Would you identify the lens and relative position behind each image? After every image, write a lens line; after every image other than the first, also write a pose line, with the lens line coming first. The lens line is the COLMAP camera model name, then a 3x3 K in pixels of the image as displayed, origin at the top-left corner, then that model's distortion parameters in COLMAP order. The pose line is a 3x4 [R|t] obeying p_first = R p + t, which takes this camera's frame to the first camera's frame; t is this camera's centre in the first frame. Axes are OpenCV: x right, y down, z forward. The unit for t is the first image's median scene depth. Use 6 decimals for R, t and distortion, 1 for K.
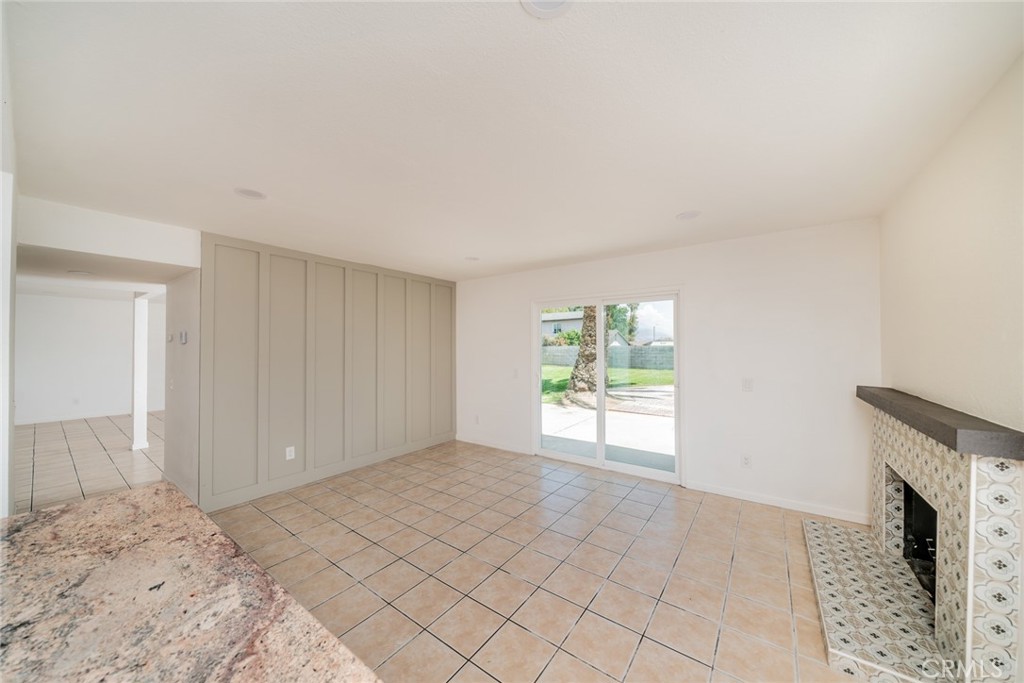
lens RADIAL K [[354.6, 0, 510.7], [0, 354.6, 345.1], [0, 0, 1]] dist [-0.006512, 0.000562]
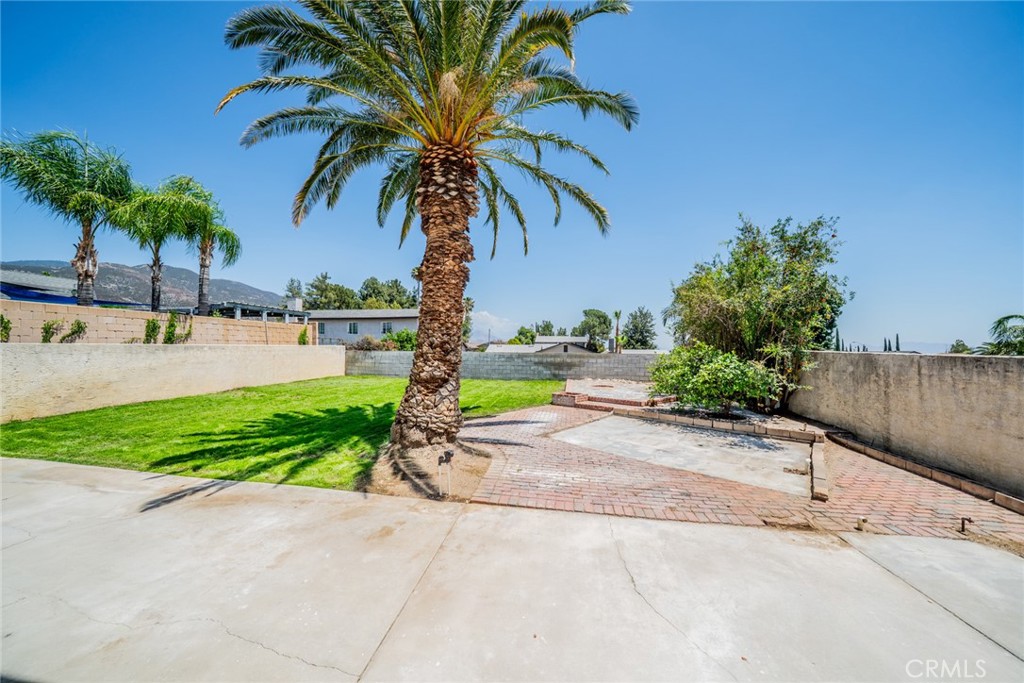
lens RADIAL K [[354.6, 0, 519.5], [0, 354.6, 341.3], [0, 0, 1]] dist [-0.006512, 0.000562]
pose [[0.885590, 0.016482, 0.464175, 0.082589], [-0.011655, 0.999844, -0.013266, -0.028097], [-0.464322, 0.006338, 0.885644, 0.420866]]
